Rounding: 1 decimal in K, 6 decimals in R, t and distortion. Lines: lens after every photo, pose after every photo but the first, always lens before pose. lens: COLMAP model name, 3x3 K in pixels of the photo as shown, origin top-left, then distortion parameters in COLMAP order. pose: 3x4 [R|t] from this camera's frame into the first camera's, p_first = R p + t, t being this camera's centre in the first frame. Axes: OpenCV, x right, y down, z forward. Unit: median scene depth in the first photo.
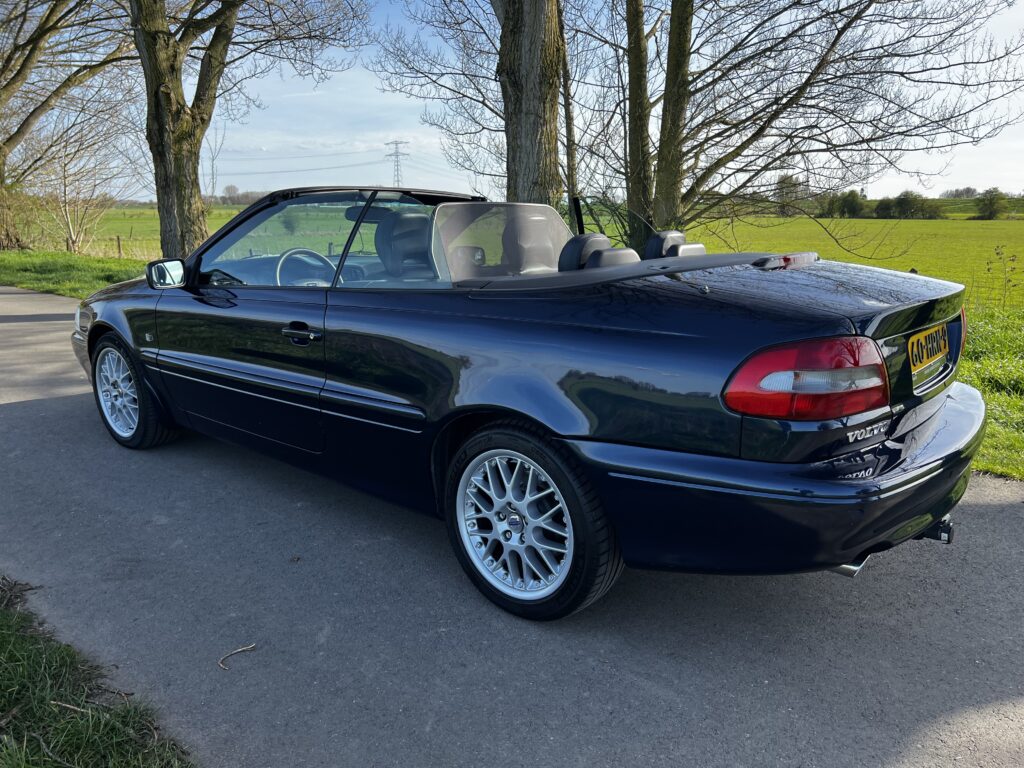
lens RADIAL K [[771.7, 0, 506.5], [0, 771.7, 387.0], [0, 0, 1]] dist [0.040597, -0.051317]
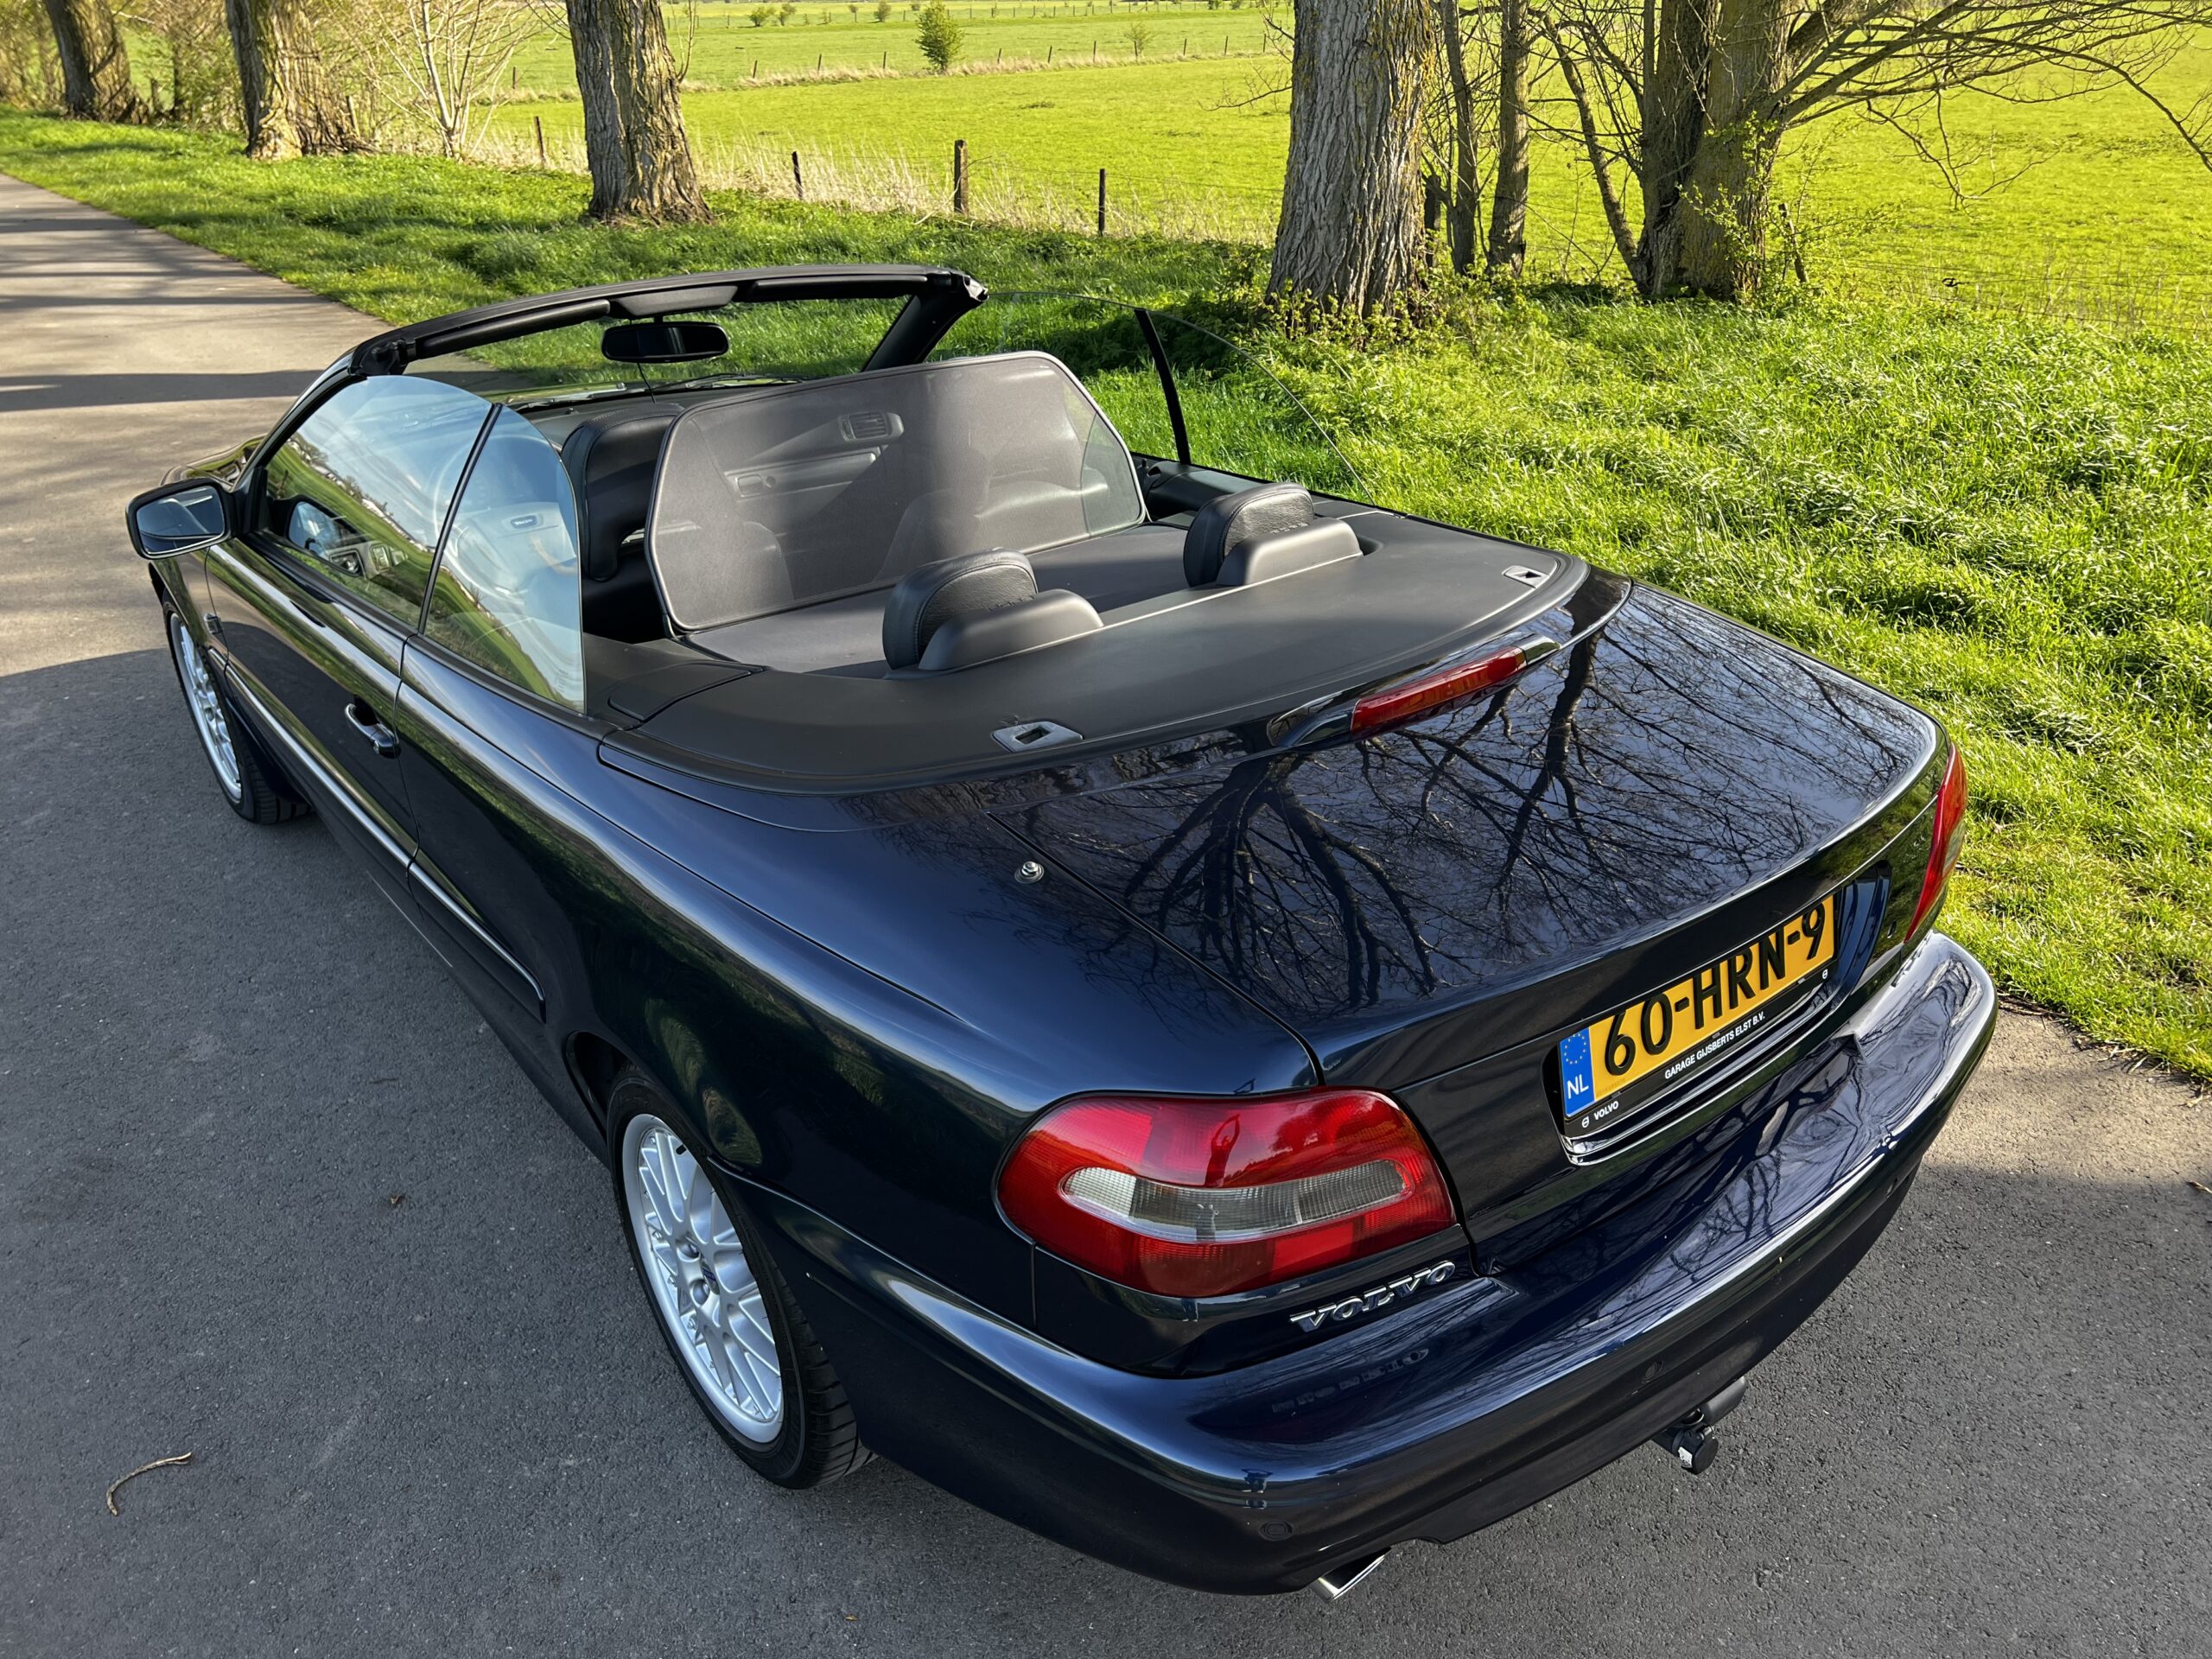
lens RADIAL K [[1653.9, 0, 1106.0], [0, 1653.9, 829.5], [0, 0, 1]] dist [0.012401, 0.001472]
pose [[0.979211, 0.074128, -0.188813, 0.078116], [-0.024748, 0.967539, 0.251508, -0.062390], [0.201328, -0.241607, 0.949259, 0.040754]]
